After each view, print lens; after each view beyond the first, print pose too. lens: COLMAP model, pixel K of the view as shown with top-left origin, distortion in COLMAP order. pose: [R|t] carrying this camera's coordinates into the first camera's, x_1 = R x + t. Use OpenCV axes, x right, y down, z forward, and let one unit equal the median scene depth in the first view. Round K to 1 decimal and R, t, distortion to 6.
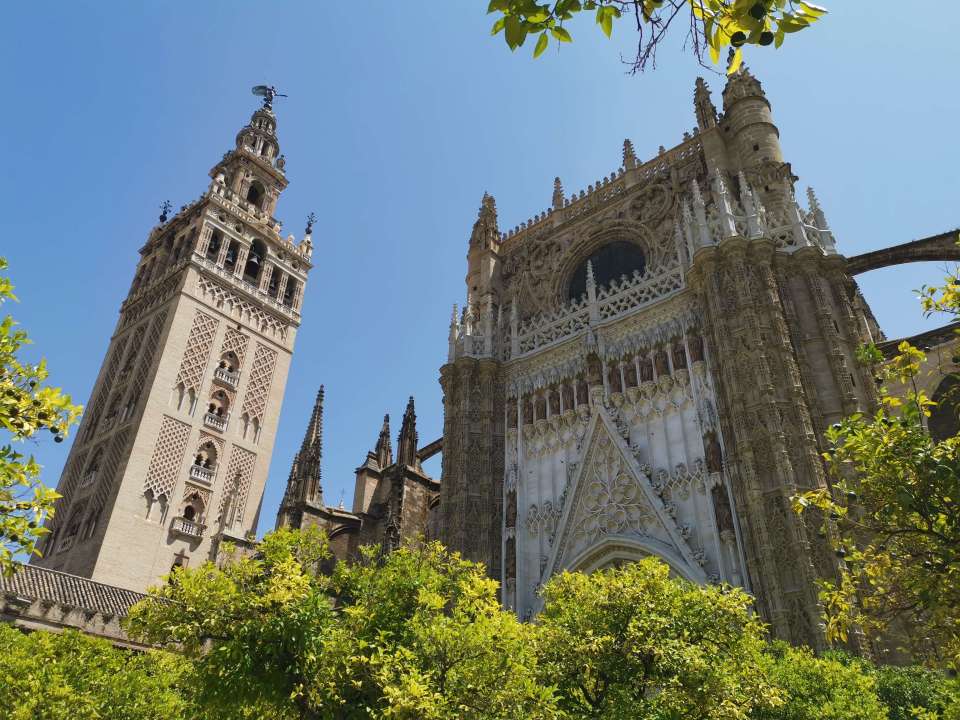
lens RADIAL K [[746.9, 0, 480.0], [0, 746.9, 360.0], [0, 0, 1]] dist [0.081440, -0.000464]
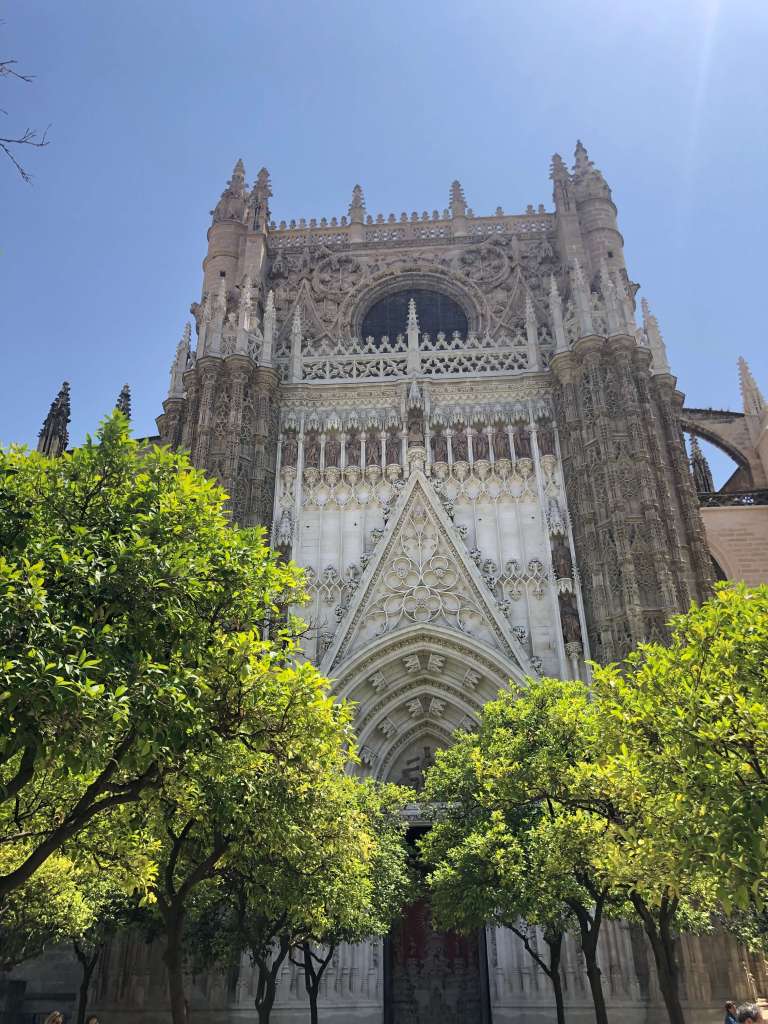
lens RADIAL K [[834.2, 0, 384.0], [0, 834.2, 512.0], [0, 0, 1]] dist [0.079058, -0.003232]
pose [[0.811742, 0.264764, 0.520552, -0.323188], [-0.300367, 0.953678, -0.016673, 0.124737], [-0.500854, -0.142822, 0.853667, 0.215445]]
